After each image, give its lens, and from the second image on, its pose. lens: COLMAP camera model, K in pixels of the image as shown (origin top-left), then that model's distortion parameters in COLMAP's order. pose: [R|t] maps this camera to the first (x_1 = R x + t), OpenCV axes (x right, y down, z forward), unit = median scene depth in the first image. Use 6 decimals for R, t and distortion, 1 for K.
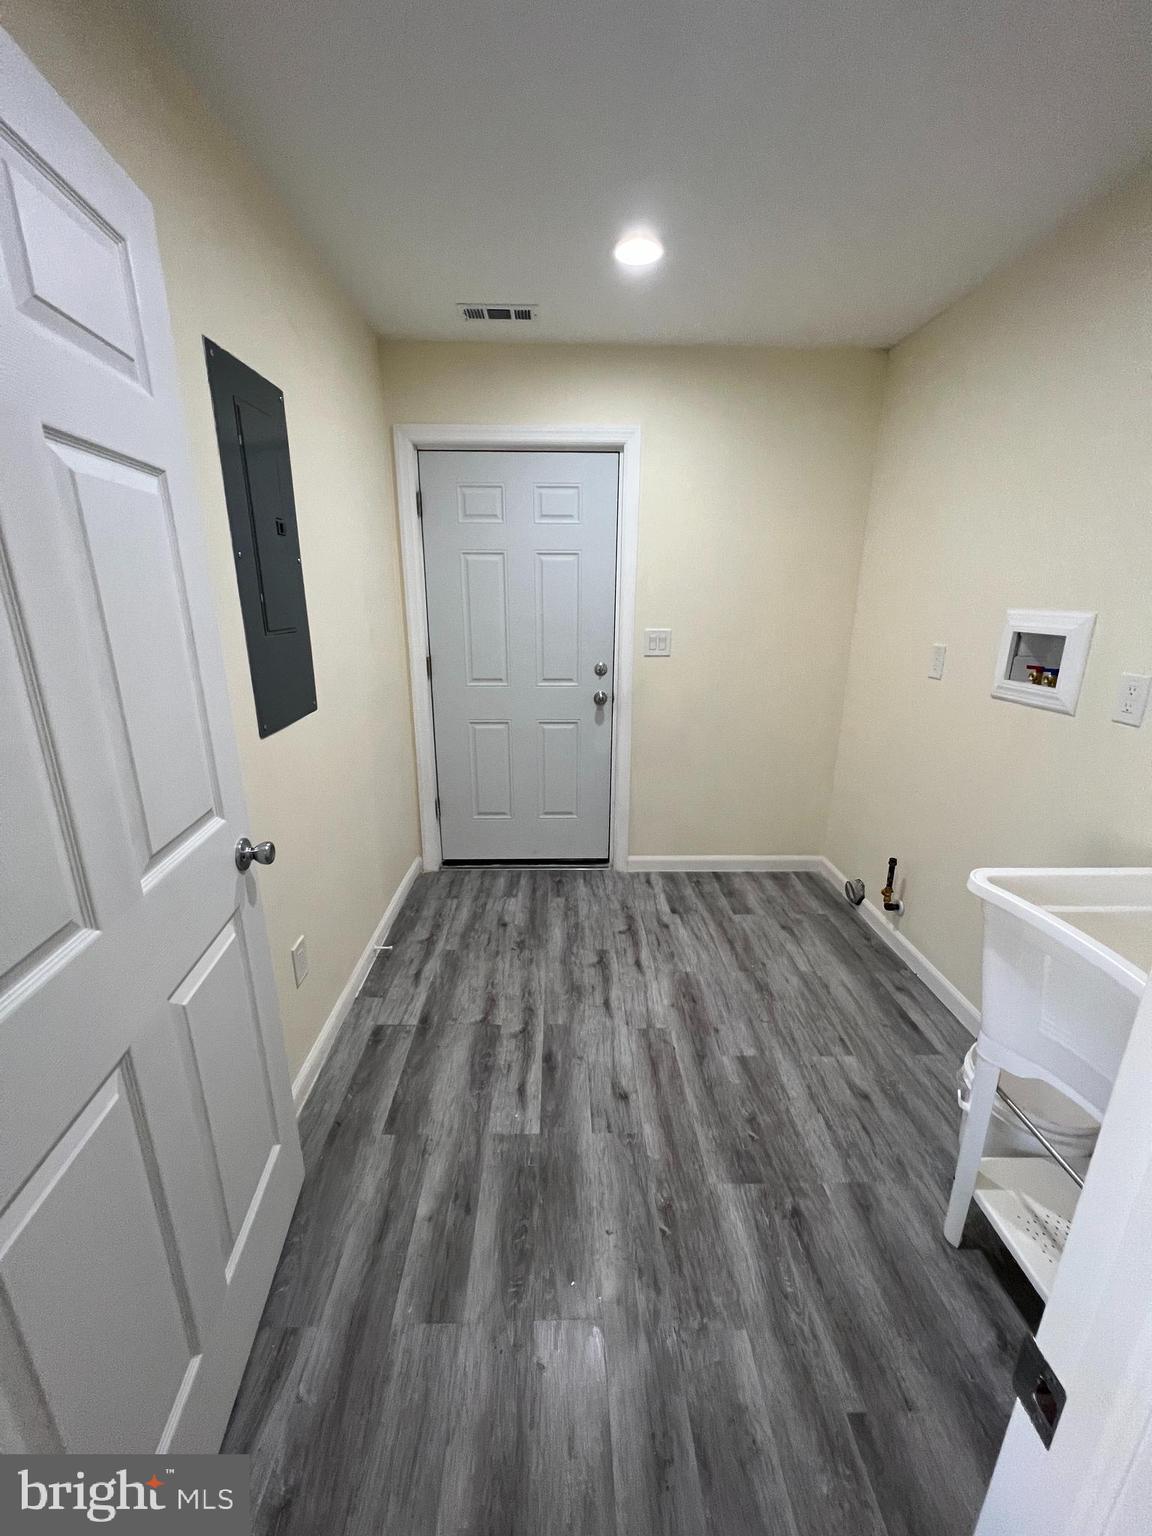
lens RADIAL K [[609.2, 0, 569.5], [0, 609.2, 768.7], [0, 0, 1]] dist [0.013293, -0.000724]
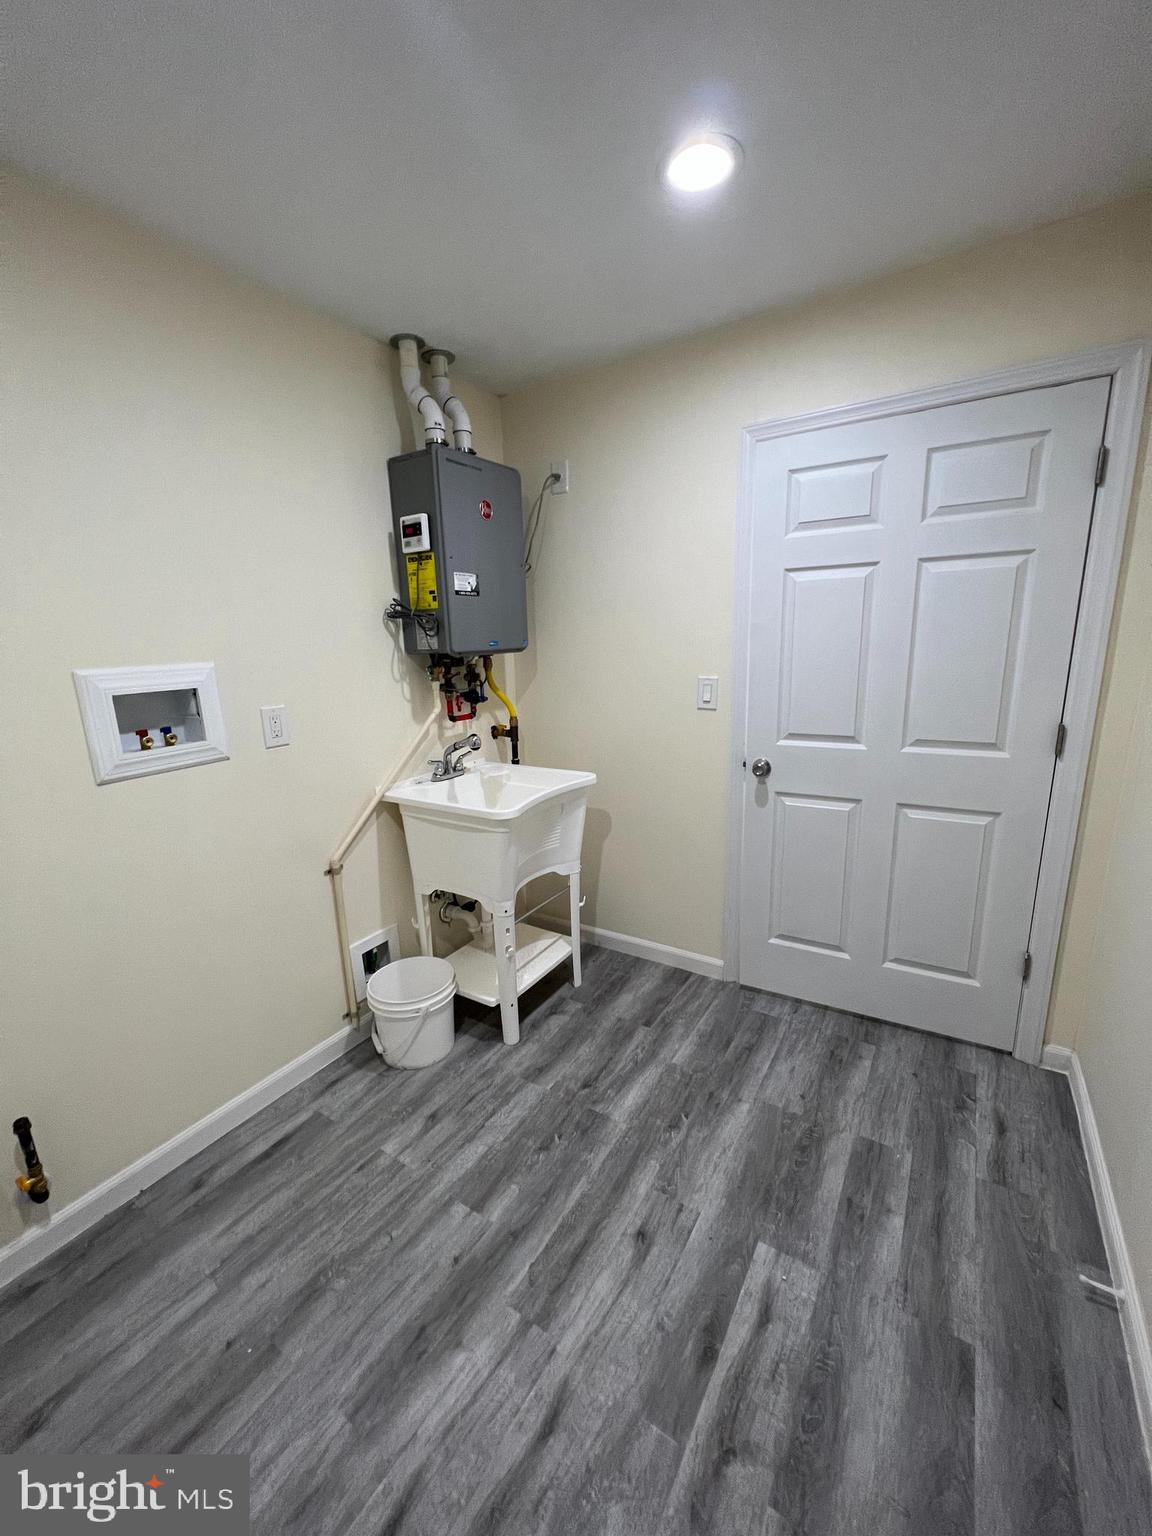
lens RADIAL K [[609.2, 0, 576.6], [0, 609.2, 768.2], [0, 0, 1]] dist [0.013293, -0.000724]
pose [[-0.829851, -0.104071, 0.548194, -0.229697], [0.182687, 0.877629, 0.443162, -0.403630], [-0.527231, 0.467906, -0.709289, 1.362487]]
